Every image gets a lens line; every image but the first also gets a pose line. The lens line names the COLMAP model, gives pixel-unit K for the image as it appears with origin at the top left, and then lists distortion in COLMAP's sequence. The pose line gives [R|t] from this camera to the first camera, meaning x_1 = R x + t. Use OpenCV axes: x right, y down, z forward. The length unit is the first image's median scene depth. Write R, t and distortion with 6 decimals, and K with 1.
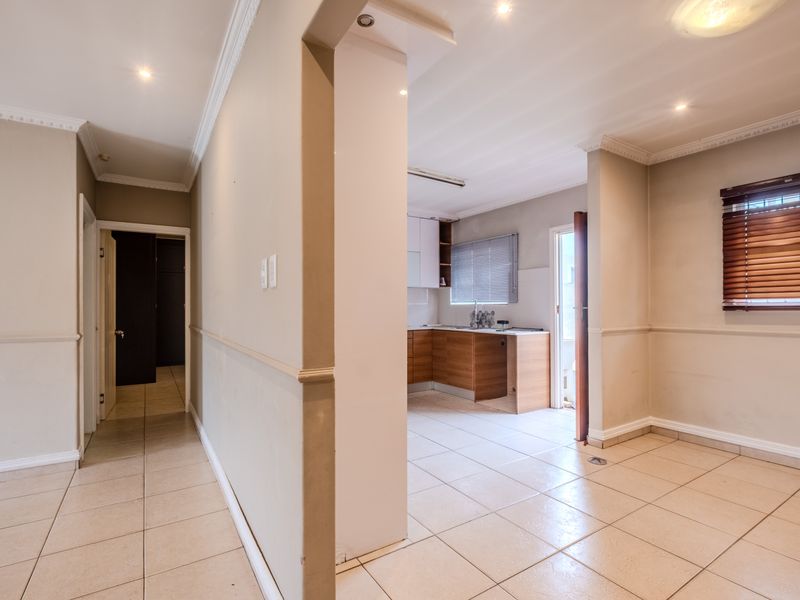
lens RADIAL K [[394.0, 0, 392.9], [0, 394.0, 306.6], [0, 0, 1]] dist [0.004191, -0.005664]
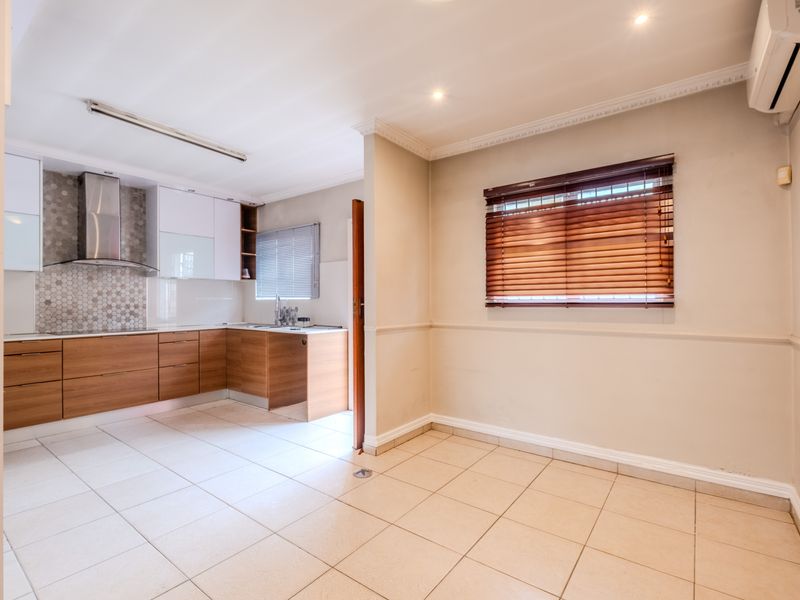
lens RADIAL K [[394.0, 0, 396.6], [0, 394.0, 299.9], [0, 0, 1]] dist [0.004191, -0.005664]
pose [[0.934999, 0.005325, 0.354611, 0.226477], [-0.003693, 0.999979, -0.005278, -0.002141], [-0.354632, 0.003625, 0.934999, 0.105377]]
